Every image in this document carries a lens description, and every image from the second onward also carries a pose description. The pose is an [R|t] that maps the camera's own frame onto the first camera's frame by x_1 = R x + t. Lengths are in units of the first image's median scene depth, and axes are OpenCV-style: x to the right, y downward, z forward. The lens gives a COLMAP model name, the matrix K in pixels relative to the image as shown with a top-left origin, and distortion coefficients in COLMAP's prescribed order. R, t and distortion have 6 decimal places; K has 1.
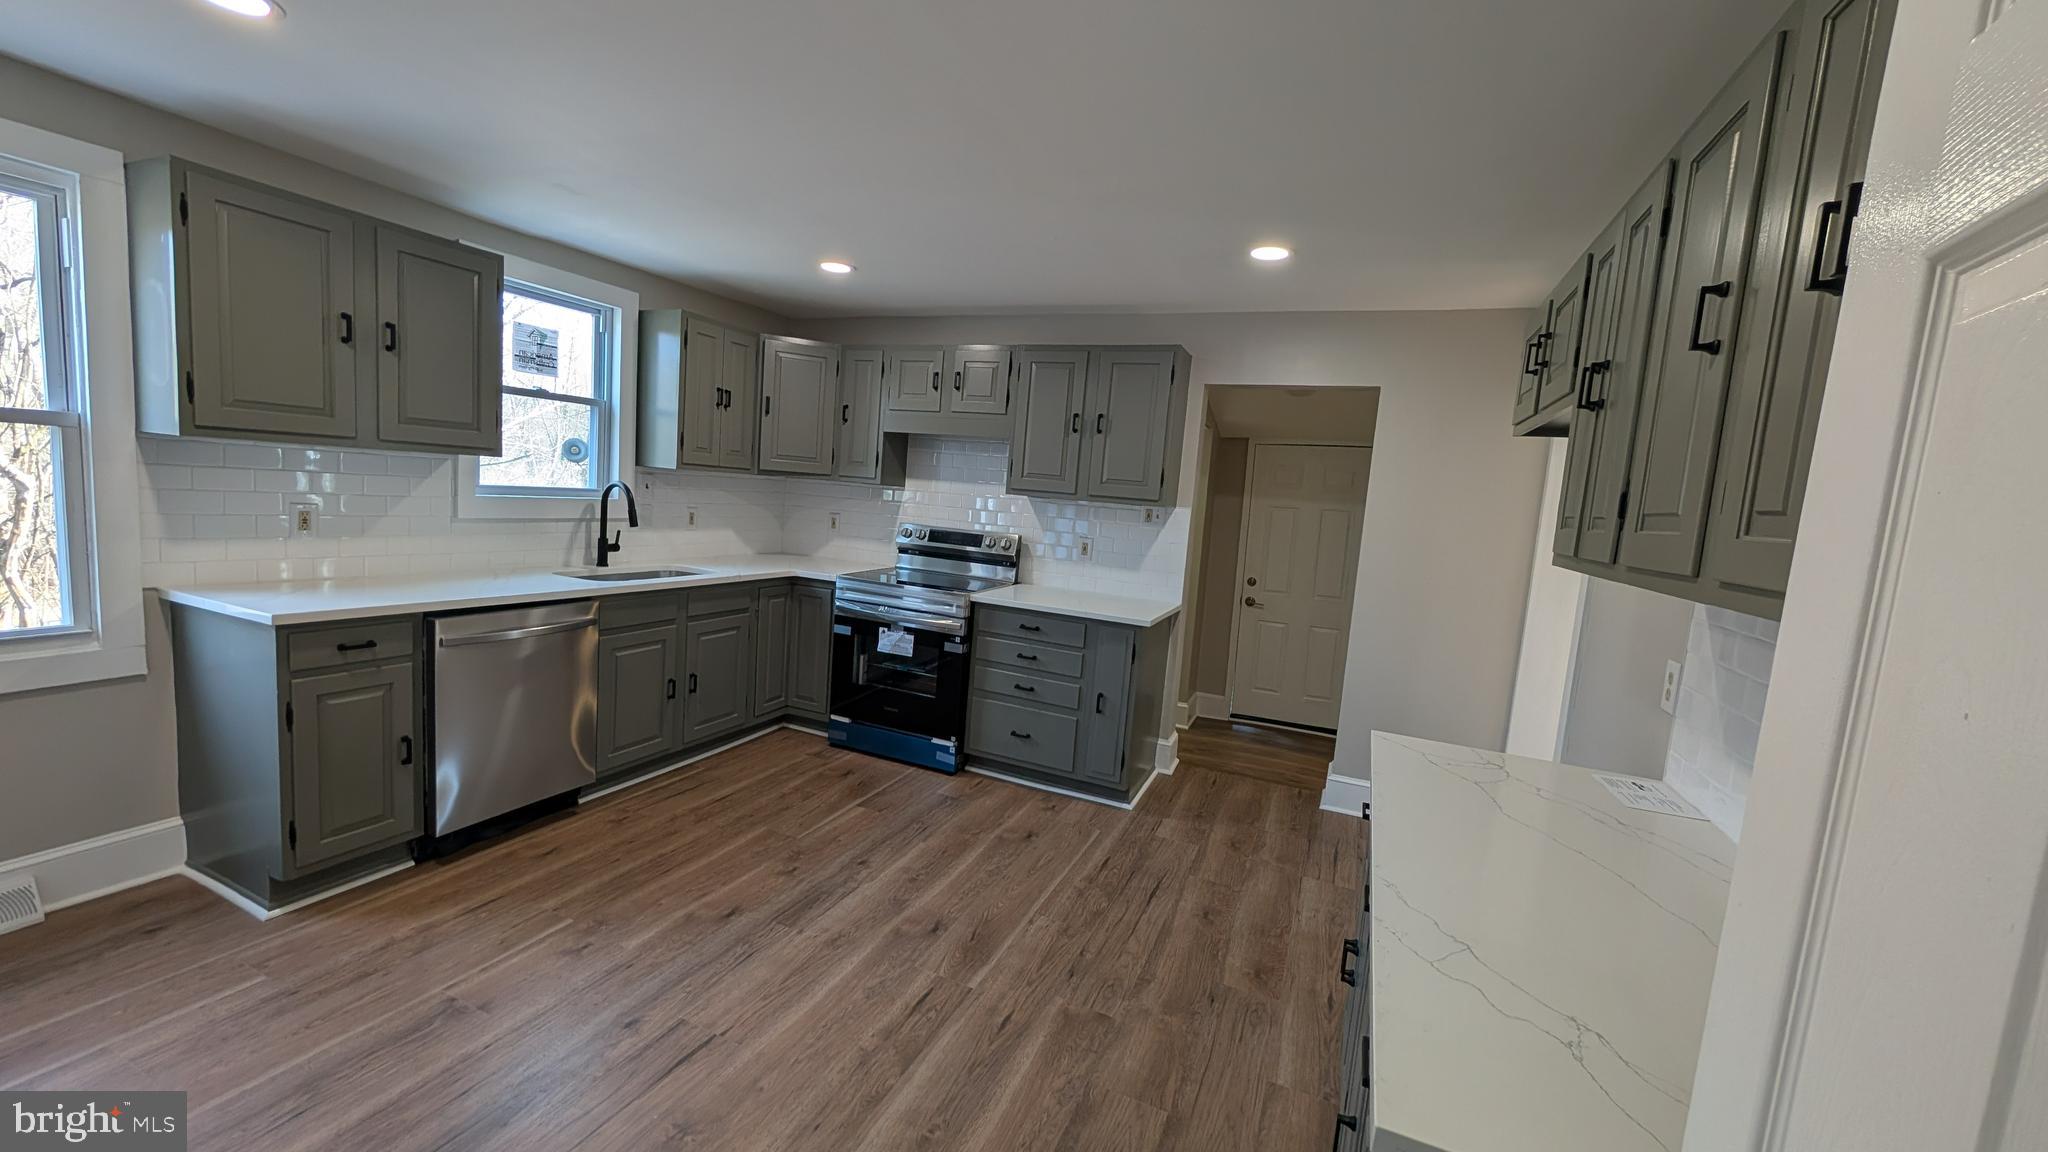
lens RADIAL K [[780.5, 0, 1014.4], [0, 780.5, 573.4], [0, 0, 1]] dist [0.006428, -0.000005]
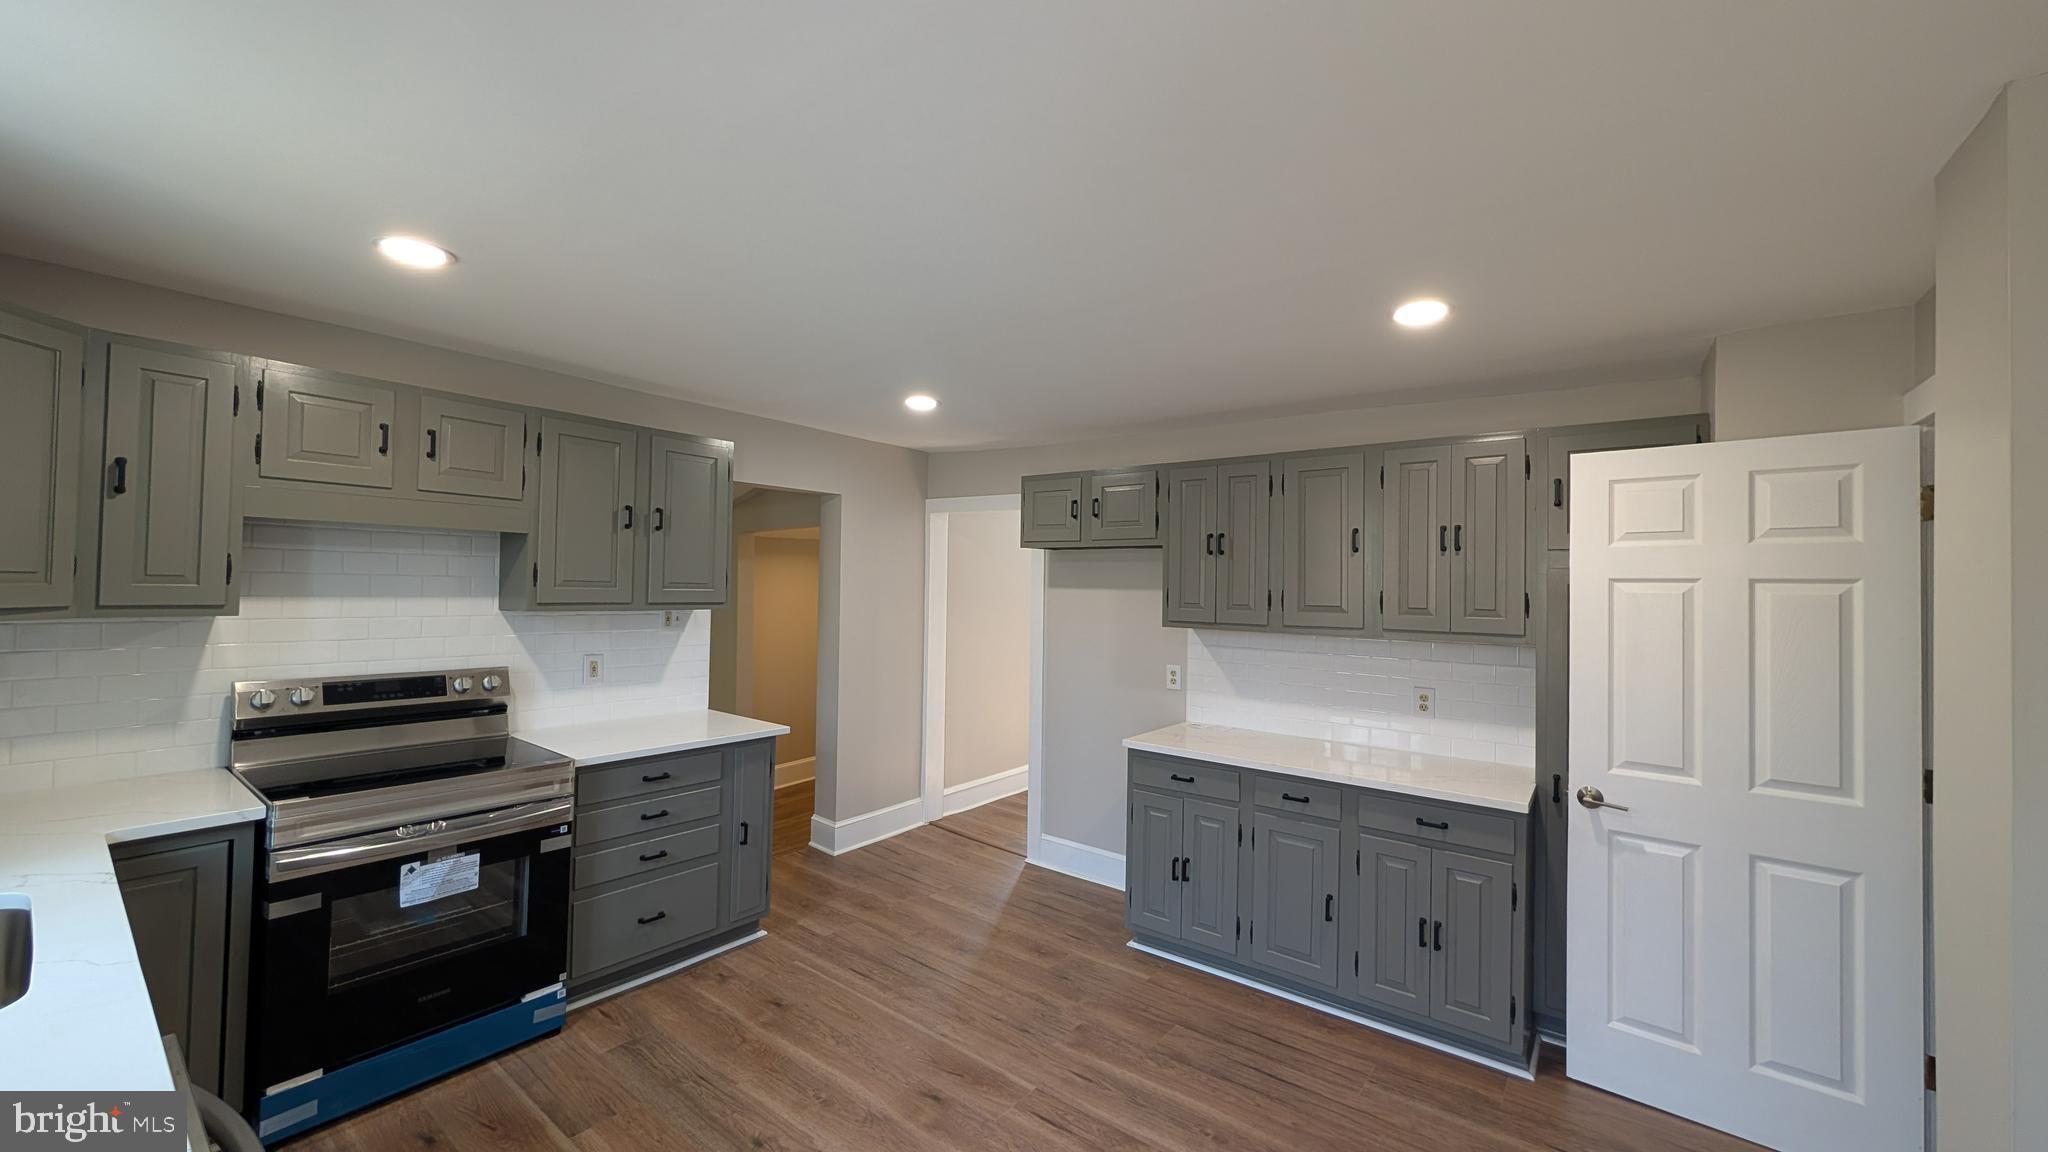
lens RADIAL K [[780.5, 0, 1014.4], [0, 780.5, 573.4], [0, 0, 1]] dist [0.006428, -0.000005]
pose [[0.248389, -0.056663, 0.967002, -0.643685], [0.102783, 0.994194, 0.031854, -0.124006], [-0.963192, 0.091479, 0.252771, 0.426075]]
